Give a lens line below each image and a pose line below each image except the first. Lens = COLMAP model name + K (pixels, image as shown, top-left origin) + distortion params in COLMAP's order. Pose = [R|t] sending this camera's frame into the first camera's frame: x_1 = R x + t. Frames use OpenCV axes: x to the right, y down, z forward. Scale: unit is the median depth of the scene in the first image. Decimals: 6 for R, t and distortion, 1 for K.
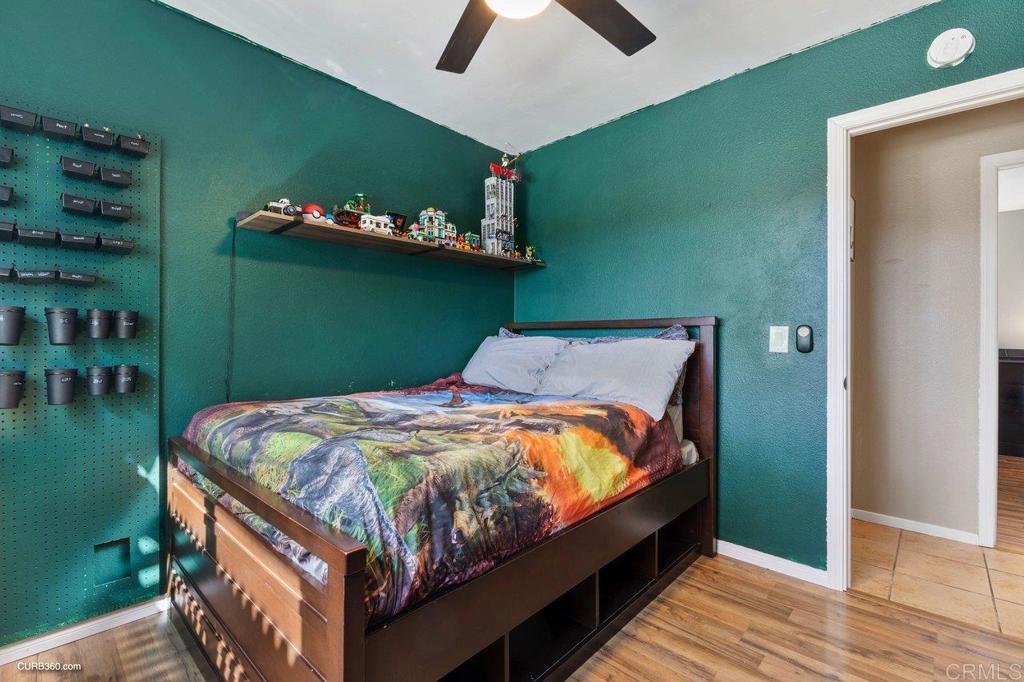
lens RADIAL K [[445.0, 0, 511.2], [0, 445.0, 339.4], [0, 0, 1]] dist [0.021276, -0.008204]
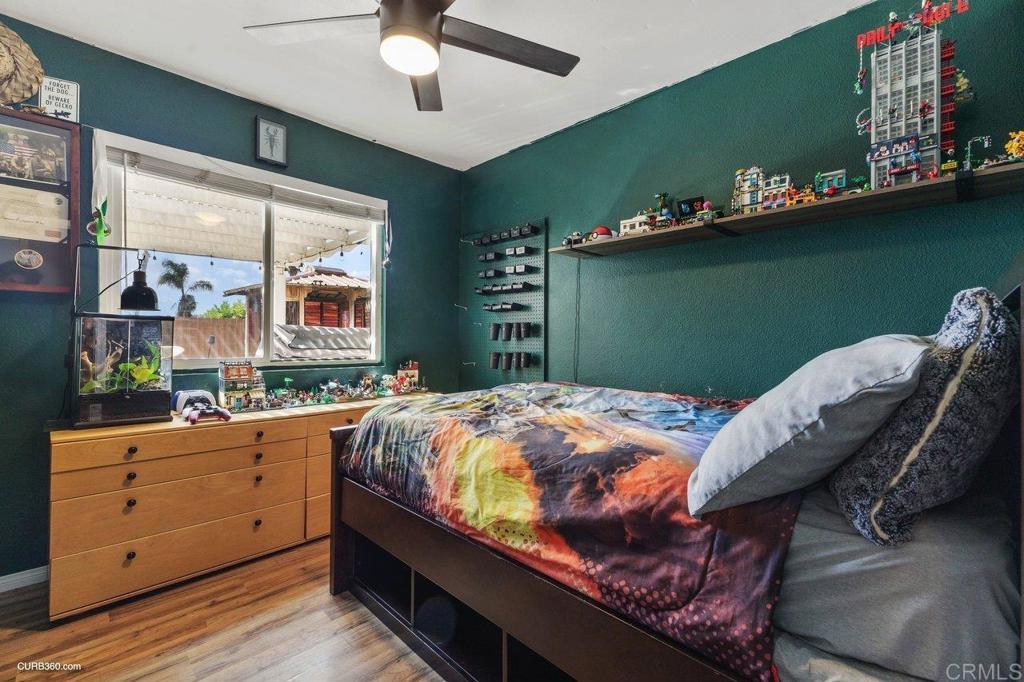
lens RADIAL K [[445.0, 0, 511.2], [0, 445.0, 339.4], [0, 0, 1]] dist [0.021276, -0.008204]
pose [[-0.024336, -0.001554, -0.999703, 0.753375], [-0.014443, 0.999895, -0.001203, 0.005219], [0.999600, 0.014409, -0.024355, 0.788446]]
